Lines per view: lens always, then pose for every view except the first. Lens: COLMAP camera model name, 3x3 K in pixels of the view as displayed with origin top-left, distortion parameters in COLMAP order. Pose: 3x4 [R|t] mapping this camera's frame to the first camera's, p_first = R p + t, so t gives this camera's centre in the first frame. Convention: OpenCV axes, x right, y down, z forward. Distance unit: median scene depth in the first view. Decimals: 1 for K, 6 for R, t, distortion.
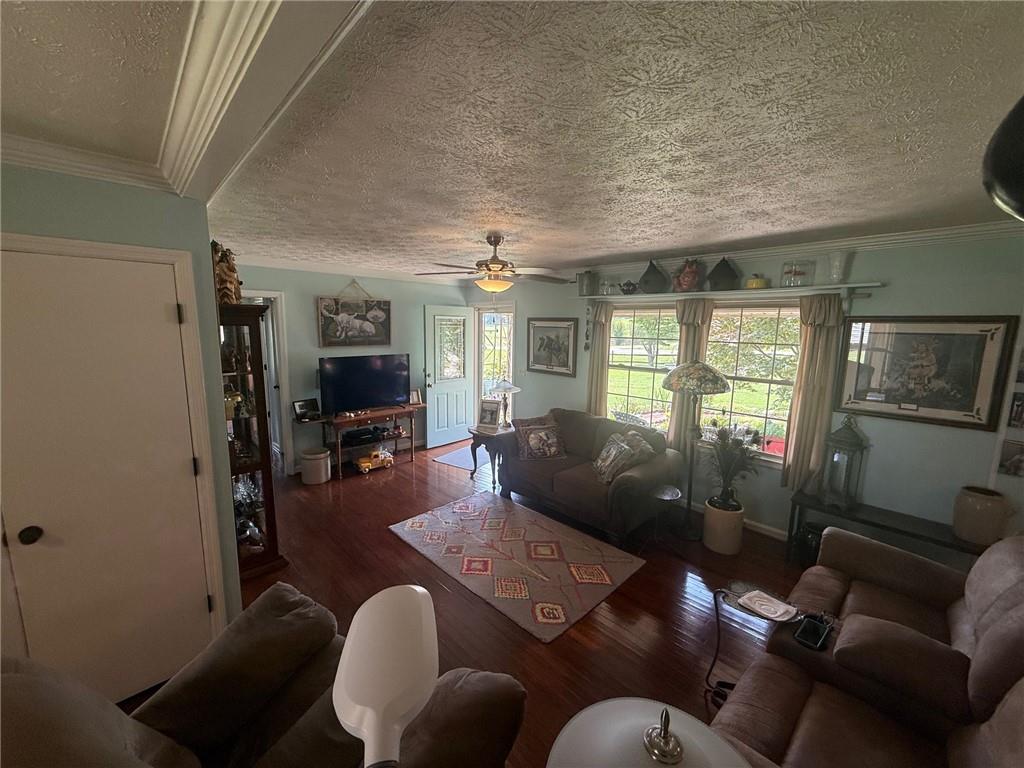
lens RADIAL K [[408.1, 0, 512.1], [0, 408.1, 385.7], [0, 0, 1]] dist [-0.000541, -0.000332]
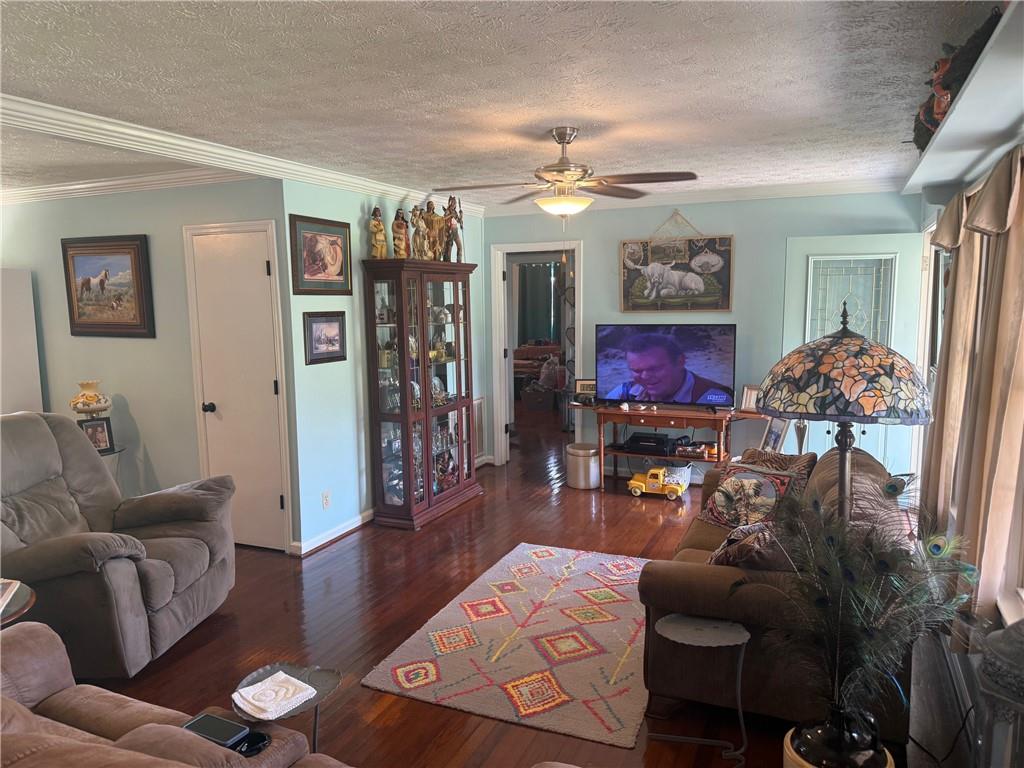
lens RADIAL K [[718.8, 0, 510.3], [0, 718.8, 388.3], [0, 0, 1]] dist [0.093431, -0.134330]
pose [[0.374743, 0.100157, -0.921703, 0.892518], [-0.119836, 0.991041, 0.058970, -0.012874], [0.919351, 0.088354, 0.383389, 0.449947]]
